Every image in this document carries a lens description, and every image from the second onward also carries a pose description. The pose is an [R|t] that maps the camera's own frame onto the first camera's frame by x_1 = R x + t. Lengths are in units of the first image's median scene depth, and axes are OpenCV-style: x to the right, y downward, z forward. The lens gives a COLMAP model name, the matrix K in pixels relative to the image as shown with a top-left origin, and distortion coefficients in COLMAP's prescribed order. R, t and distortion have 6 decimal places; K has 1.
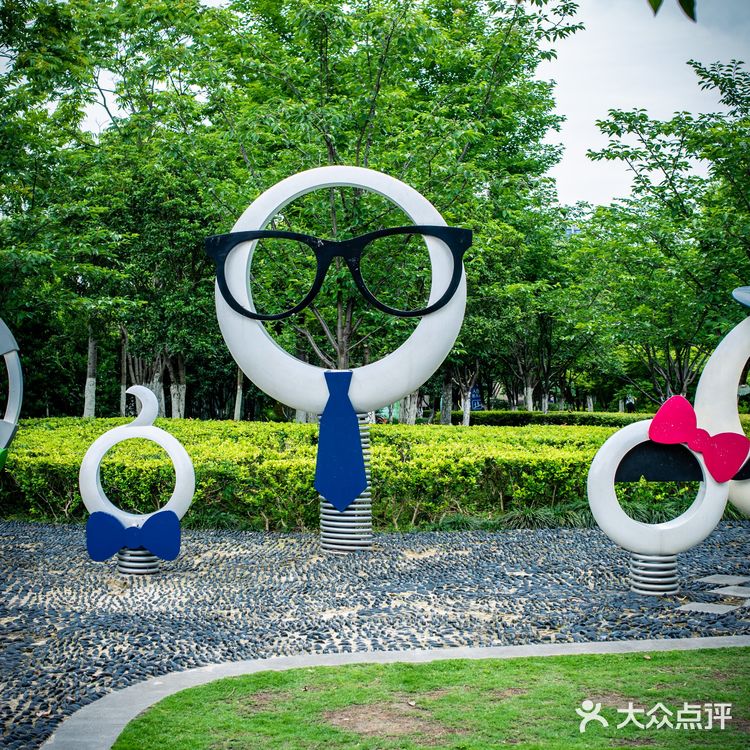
lens RADIAL K [[2168.6, 0, 375.0], [0, 2168.6, 375.0], [0, 0, 1]] dist [0.113530, 1.369106]
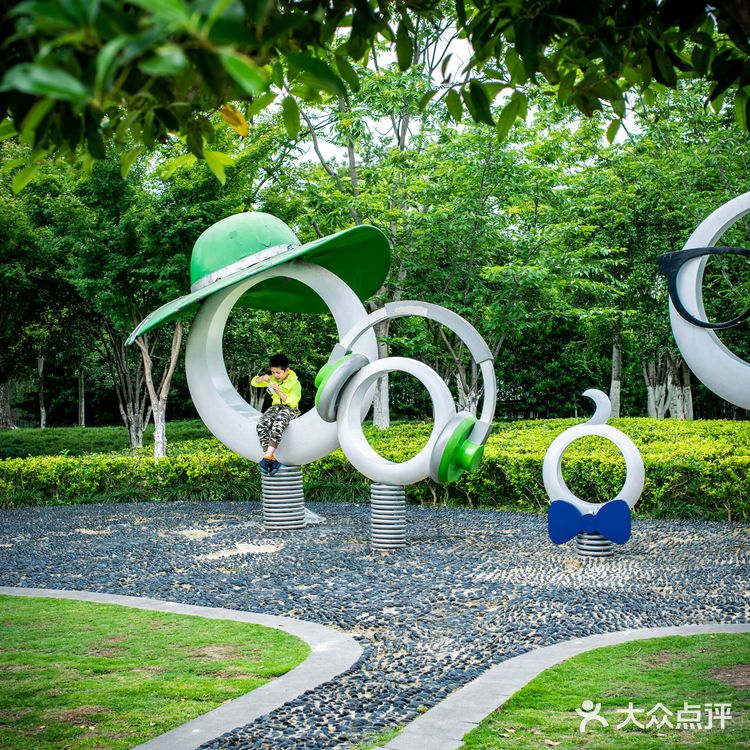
lens RADIAL K [[2168.6, 0, 375.0], [0, 2168.6, 375.0], [0, 0, 1]] dist [0.113530, 1.369106]
pose [[0.966597, -0.012351, -0.256002, 0.071606], [0.012198, 0.999923, -0.002185, -0.001540], [0.256010, -0.001011, 0.966674, -0.122079]]
